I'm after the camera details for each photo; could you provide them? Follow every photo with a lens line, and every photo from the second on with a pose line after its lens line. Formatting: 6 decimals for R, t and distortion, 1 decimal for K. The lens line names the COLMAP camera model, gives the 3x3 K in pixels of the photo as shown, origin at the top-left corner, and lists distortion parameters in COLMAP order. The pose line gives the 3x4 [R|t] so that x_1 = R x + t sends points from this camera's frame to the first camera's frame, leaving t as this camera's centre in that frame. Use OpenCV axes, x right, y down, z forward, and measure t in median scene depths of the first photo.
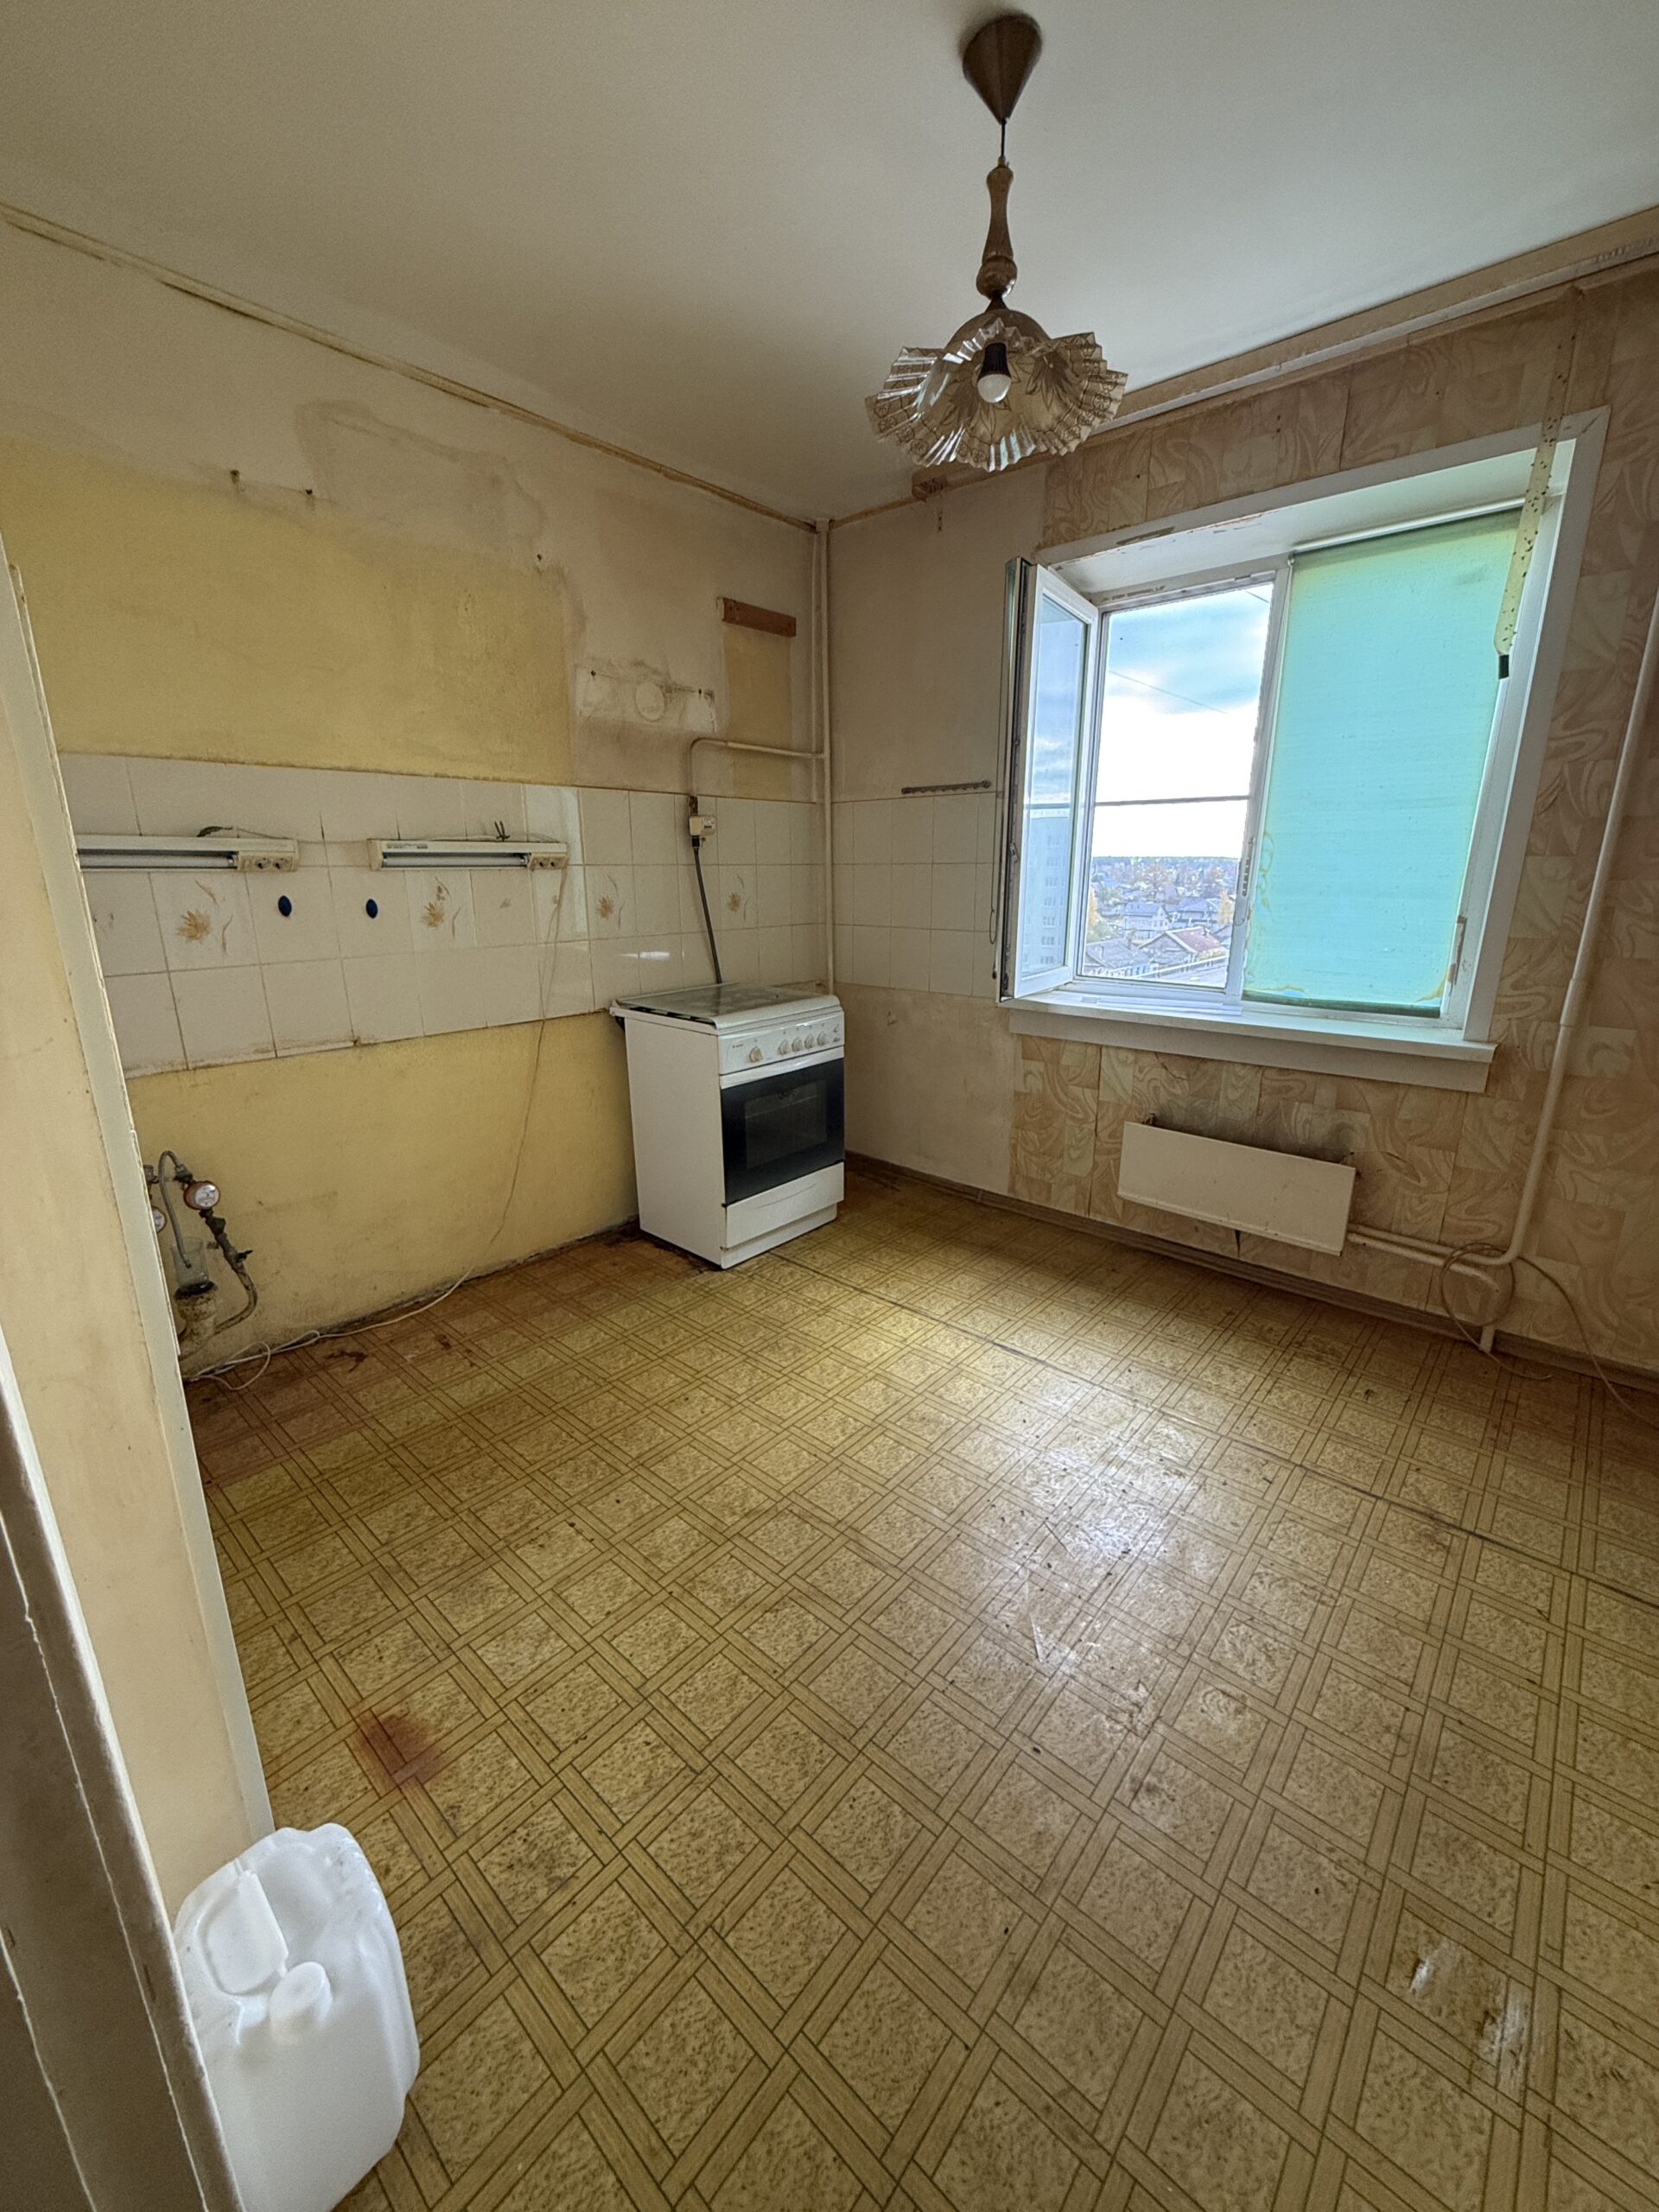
lens RADIAL K [[884.7, 0, 831.3], [0, 884.7, 1108.5], [0, 0, 1]] dist [-0.000159, -0.000003]
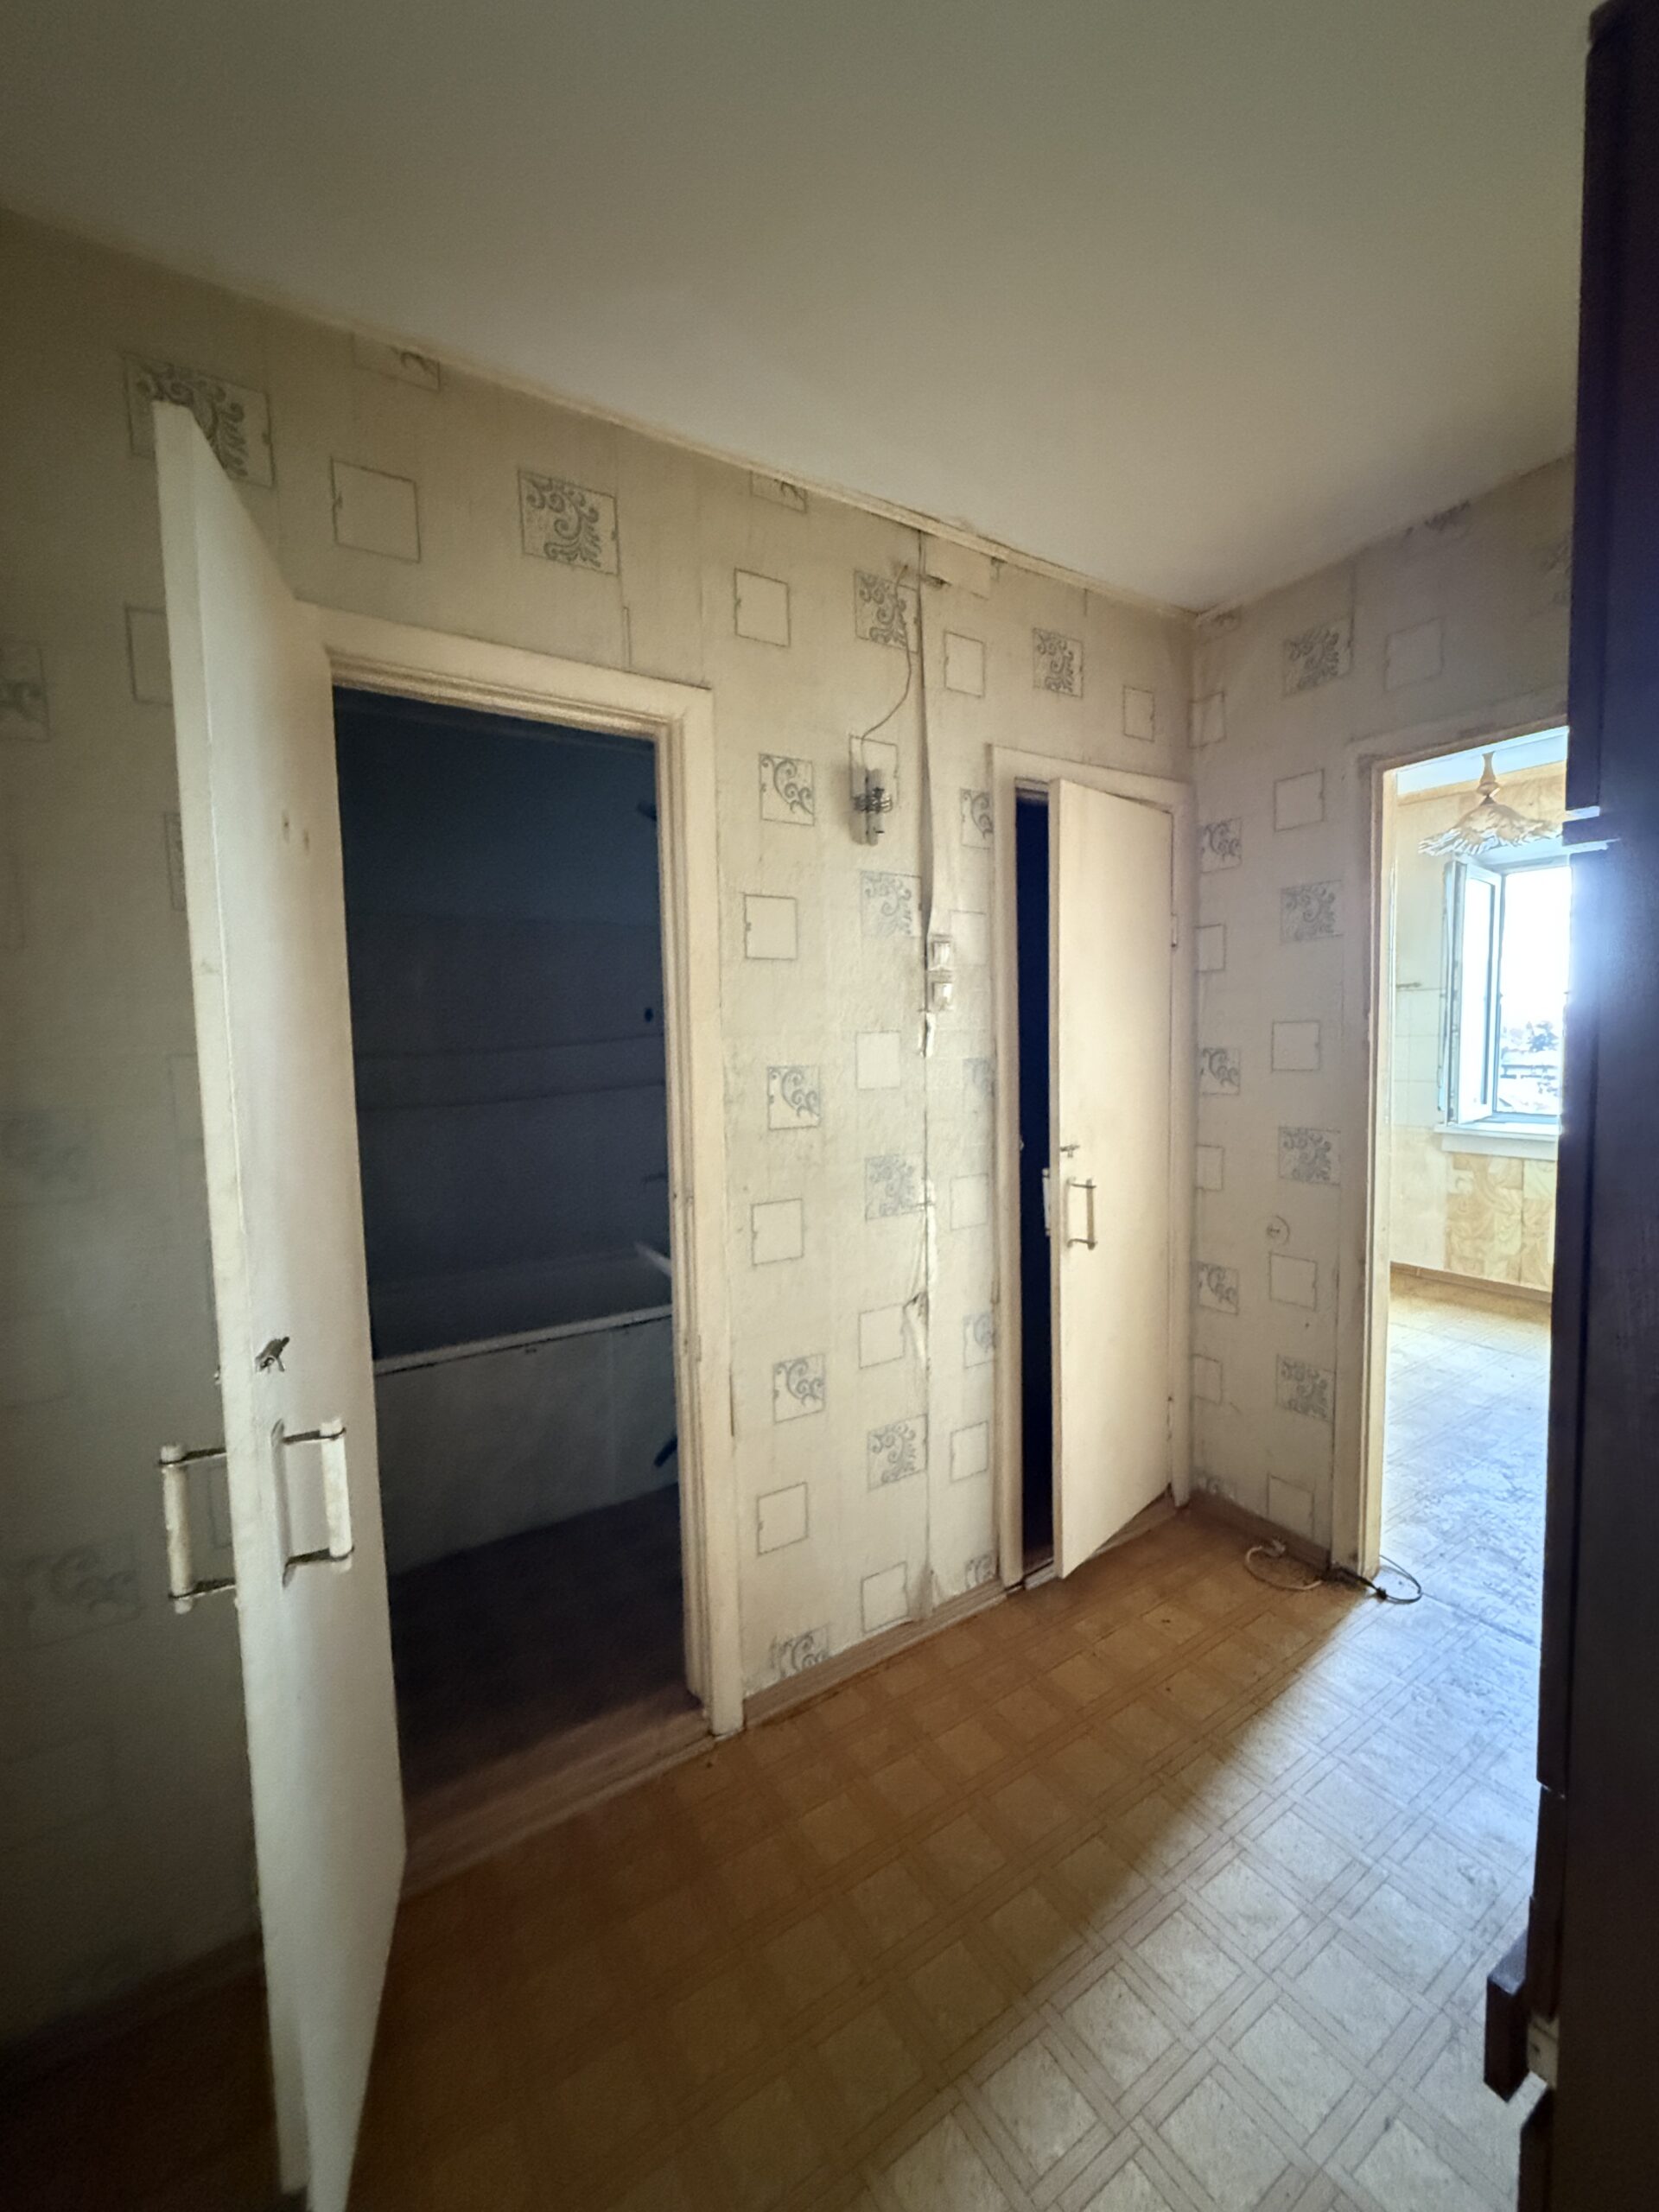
lens RADIAL K [[884.7, 0, 835.7], [0, 884.7, 1097.7], [0, 0, 1]] dist [-0.000159, -0.000003]
pose [[0.962110, 0.005823, -0.272599, -0.354399], [-0.056120, 0.982595, -0.177082, 0.138994], [0.266823, 0.185671, 0.945691, -0.630093]]
